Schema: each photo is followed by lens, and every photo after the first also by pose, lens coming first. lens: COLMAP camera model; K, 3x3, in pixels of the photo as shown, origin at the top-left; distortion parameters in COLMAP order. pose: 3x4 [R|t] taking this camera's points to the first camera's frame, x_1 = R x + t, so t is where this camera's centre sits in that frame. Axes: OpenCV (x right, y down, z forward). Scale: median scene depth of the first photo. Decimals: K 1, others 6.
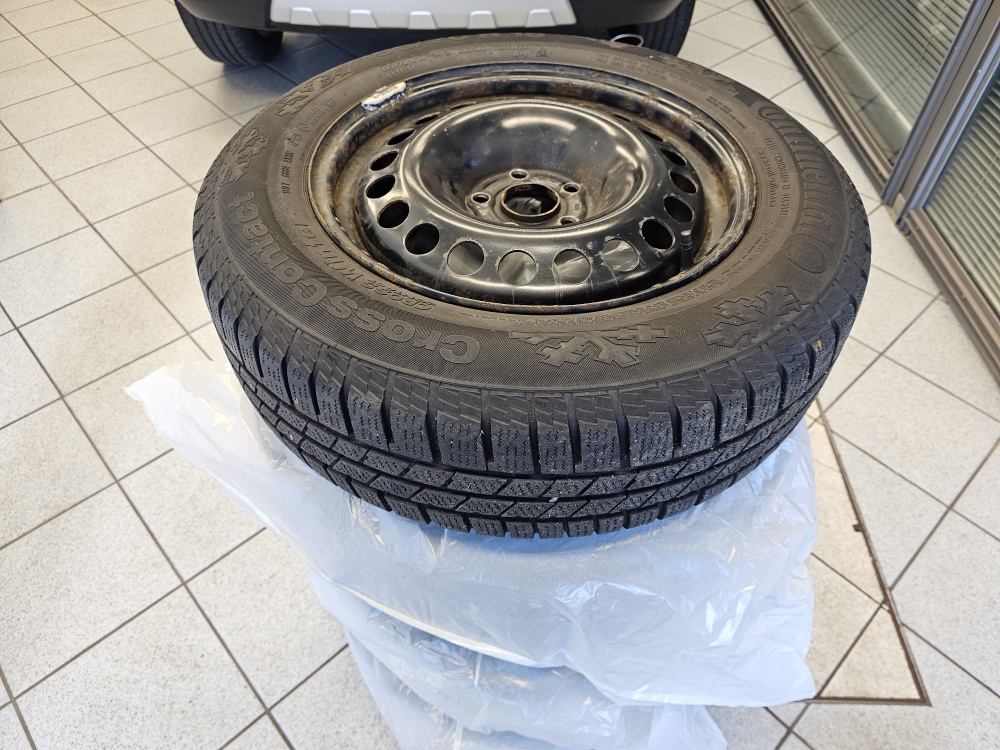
lens RADIAL K [[696.5, 0, 508.2], [0, 696.5, 374.5], [0, 0, 1]] dist [0.034188, -0.040425]
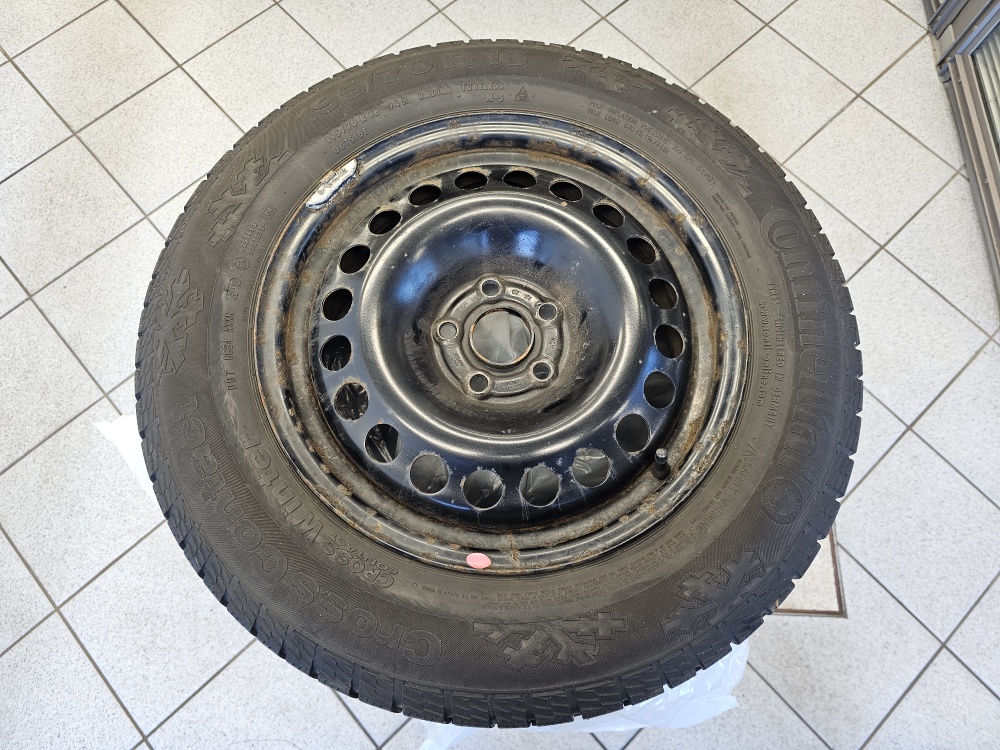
lens RADIAL K [[689.9, 0, 496.1], [0, 689.9, 370.2], [0, 0, 1]] dist [0.047253, -0.051541]
pose [[0.999966, 0.008182, 0.001285, 0.014608], [-0.008014, 0.916788, 0.399293, -0.352976], [0.002089, -0.399290, 0.916822, 0.096301]]
